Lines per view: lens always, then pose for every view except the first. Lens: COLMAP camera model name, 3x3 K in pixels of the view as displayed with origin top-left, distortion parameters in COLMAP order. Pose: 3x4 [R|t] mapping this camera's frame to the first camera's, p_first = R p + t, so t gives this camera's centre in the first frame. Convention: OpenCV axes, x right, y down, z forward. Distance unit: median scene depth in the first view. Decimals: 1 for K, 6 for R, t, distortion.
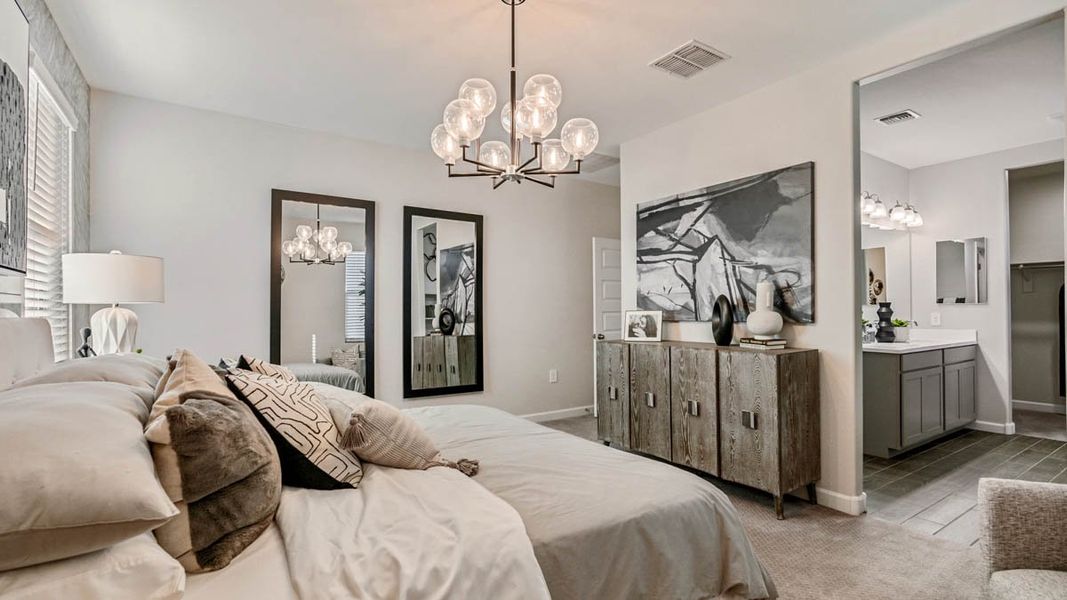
lens RADIAL K [[495.3, 0, 538.5], [0, 495.3, 307.1], [0, 0, 1]] dist [-0.013023, 0.006180]
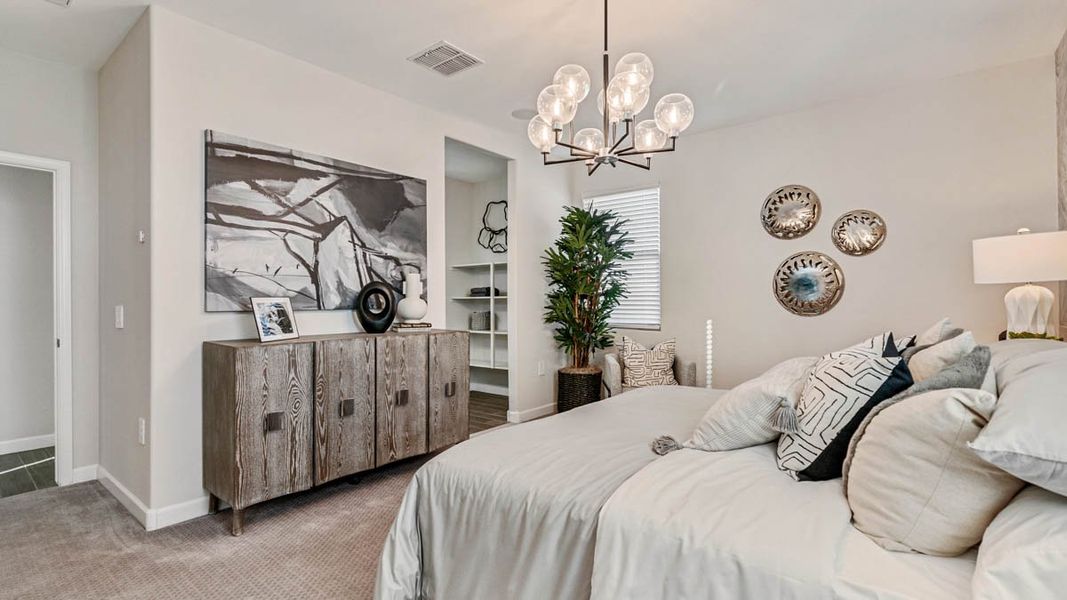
lens RADIAL K [[495.3, 0, 534.3], [0, 495.3, 299.0], [0, 0, 1]] dist [-0.013023, 0.006180]
pose [[-0.284395, 0.009211, 0.958663, -0.594364], [-0.002463, 0.999944, -0.010338, 0.017057], [-0.958704, -0.005301, -0.284357, 0.877770]]
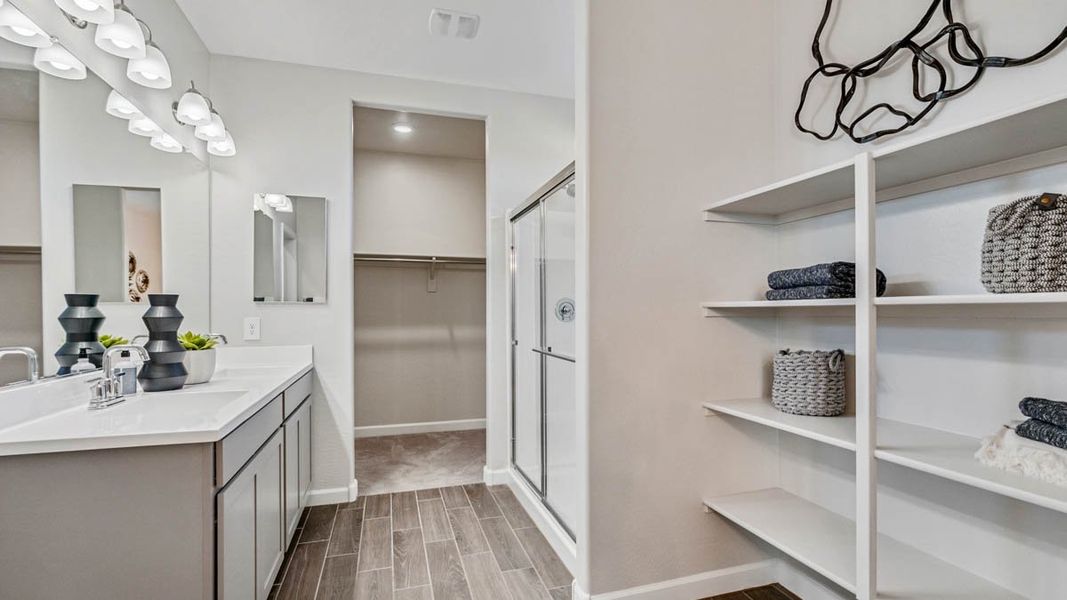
lens RADIAL K [[495.3, 0, 551.0], [0, 495.3, 305.4], [0, 0, 1]] dist [-0.013023, 0.006180]
pose [[0.269517, 0.014048, 0.962893, 0.475339], [-0.003301, 0.999901, -0.013664, 0.005514], [-0.962990, 0.000504, 0.269537, 0.696378]]
